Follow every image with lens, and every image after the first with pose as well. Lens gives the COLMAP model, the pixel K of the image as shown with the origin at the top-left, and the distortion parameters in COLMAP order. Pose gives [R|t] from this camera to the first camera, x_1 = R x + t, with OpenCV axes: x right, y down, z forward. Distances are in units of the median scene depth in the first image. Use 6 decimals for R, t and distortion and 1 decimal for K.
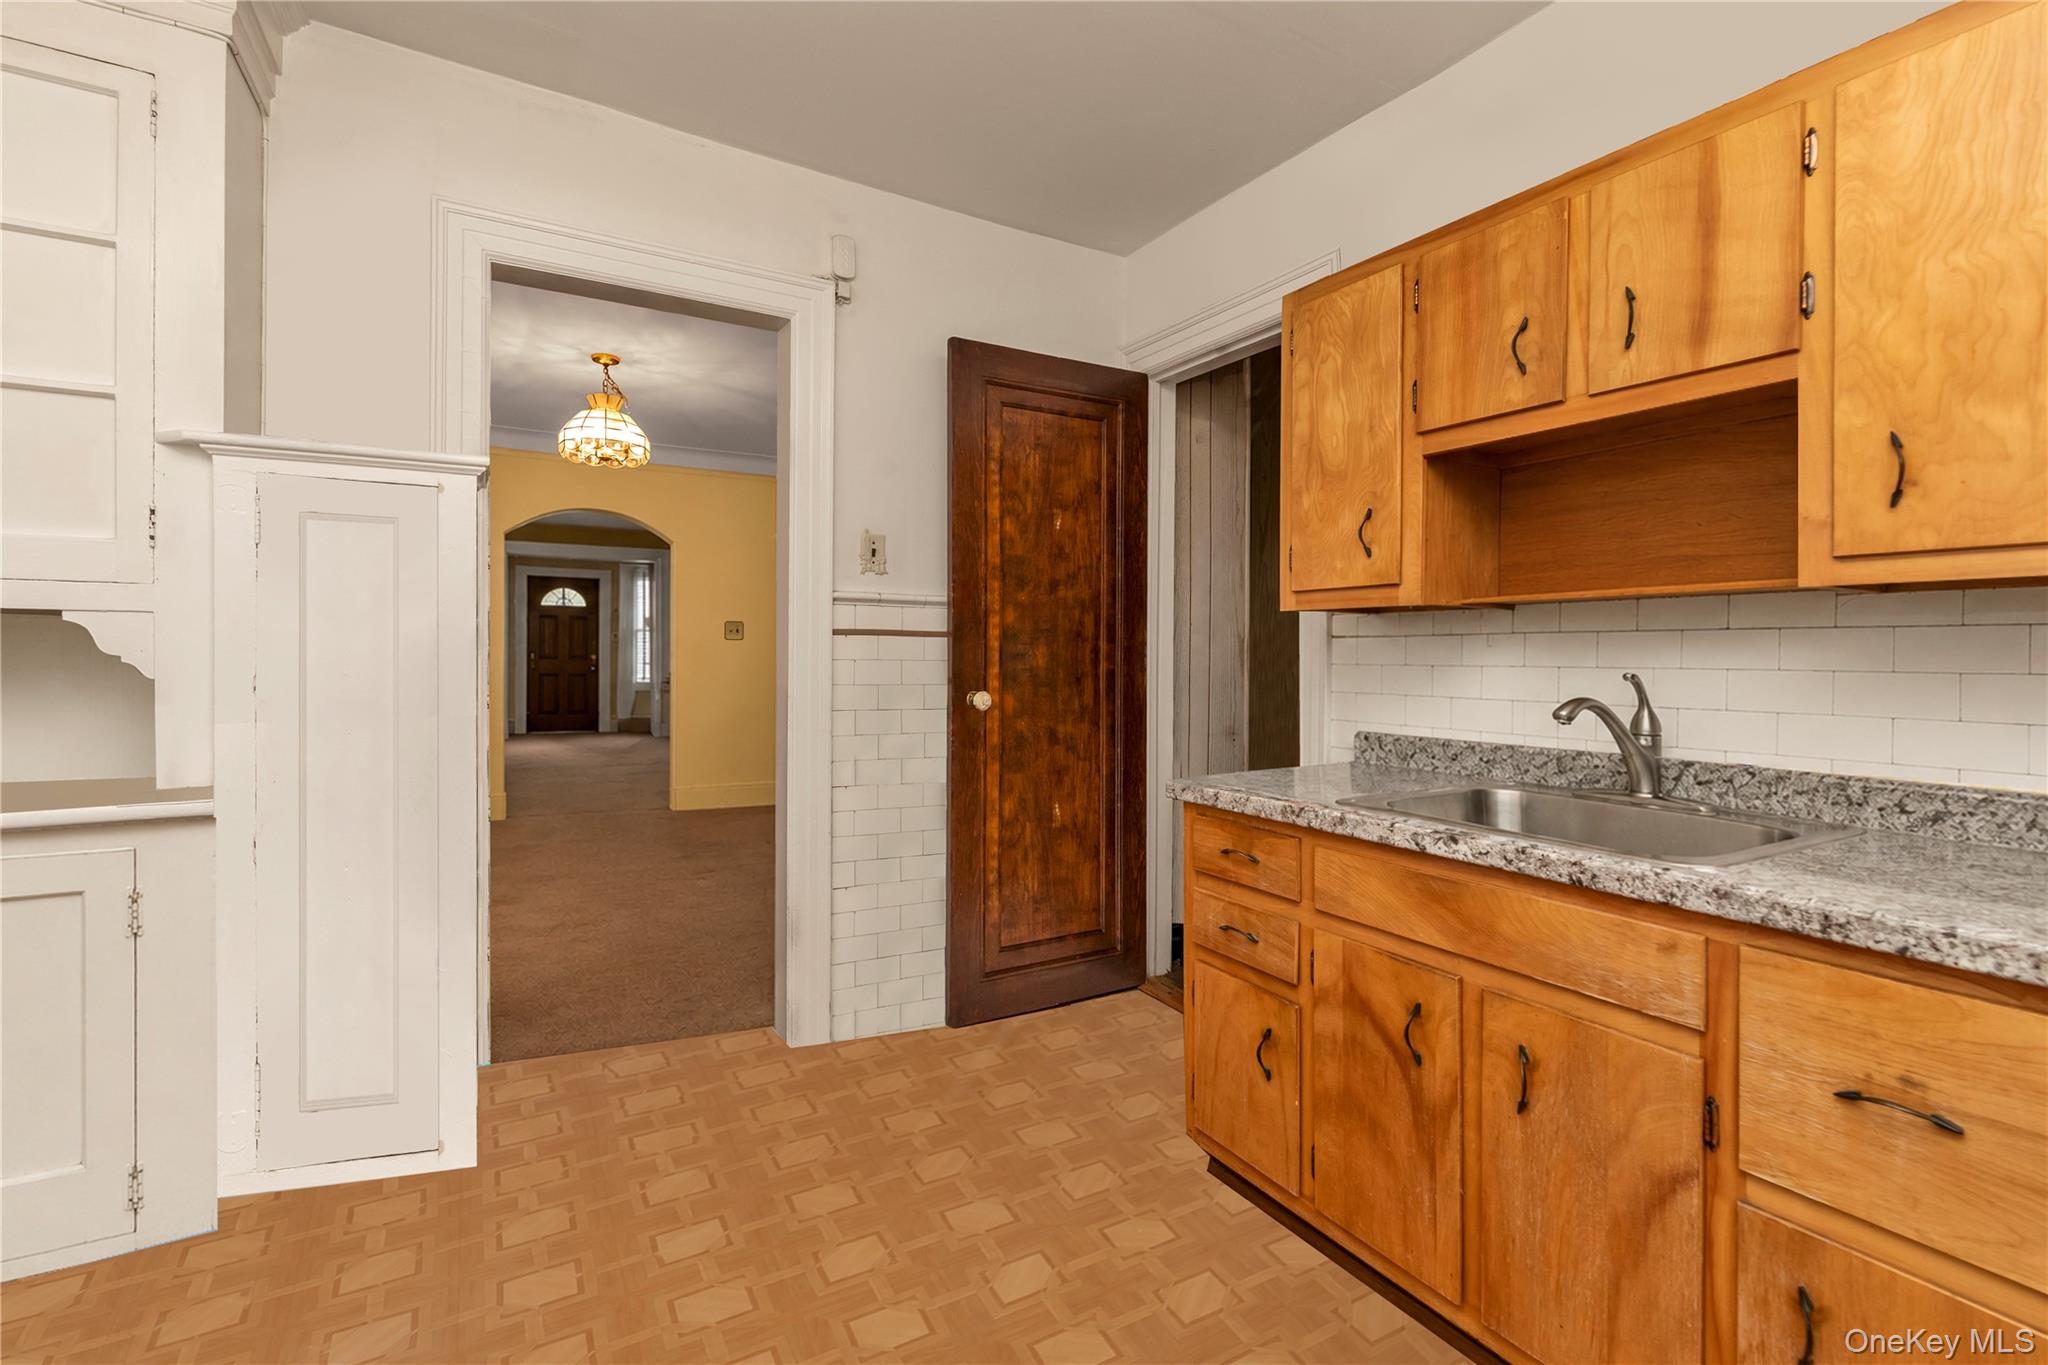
lens RADIAL K [[902.3, 0, 1017.1], [0, 902.3, 650.2], [0, 0, 1]] dist [-0.000563, 0.000011]
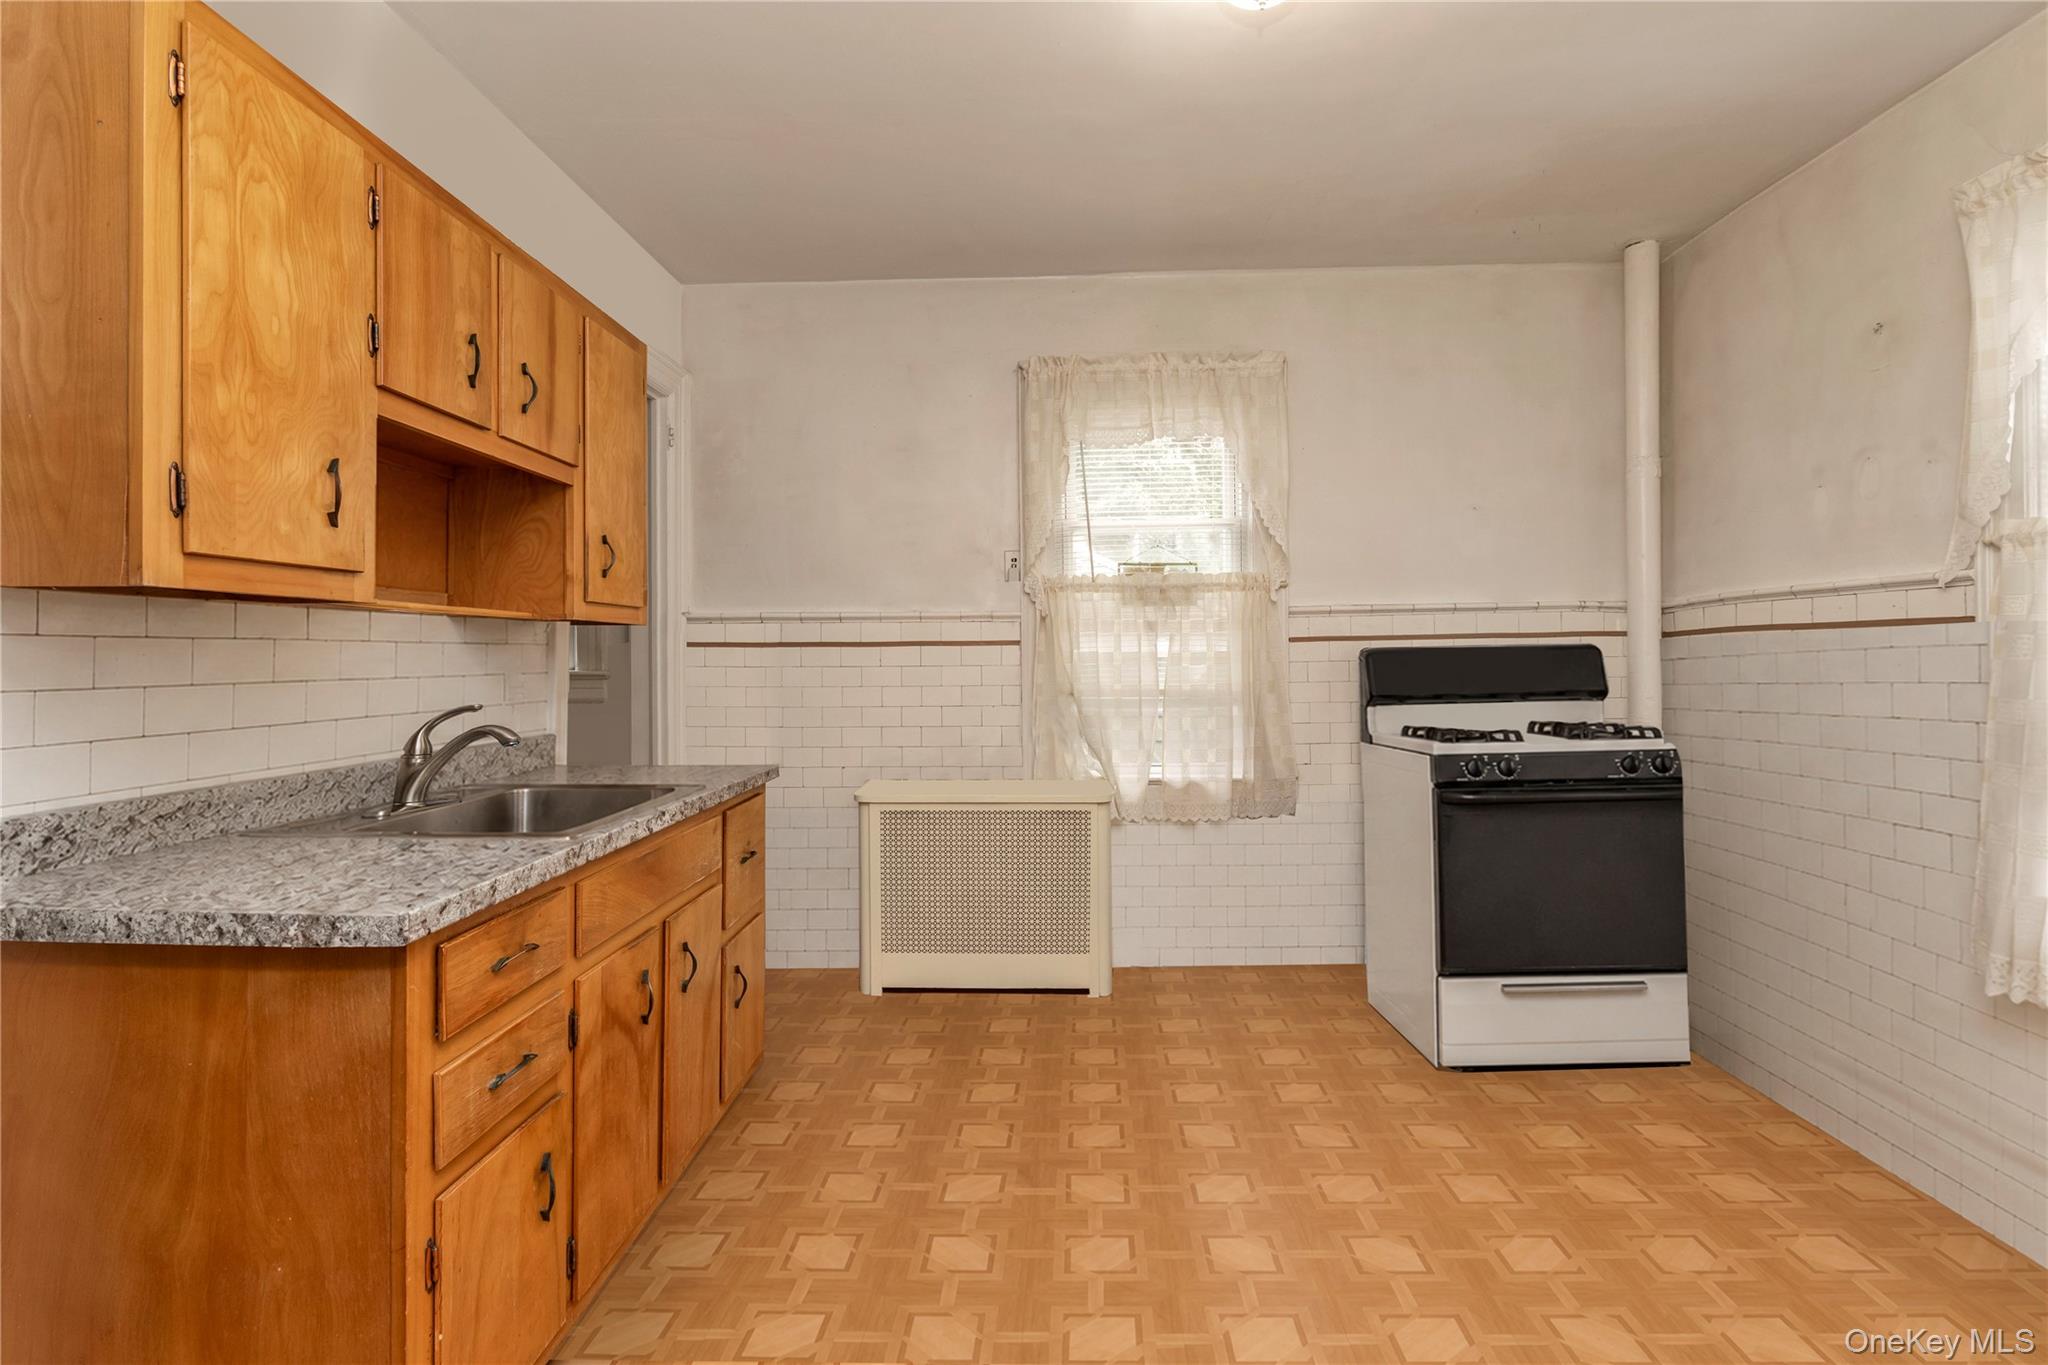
lens RADIAL K [[902.3, 0, 1017.1], [0, 902.3, 650.2], [0, 0, 1]] dist [-0.000563, 0.000011]
pose [[-0.841140, 0.001768, 0.540815, -0.374683], [-0.000793, 0.999990, -0.004503, -0.004839], [-0.540817, -0.004217, -0.841129, 1.129717]]
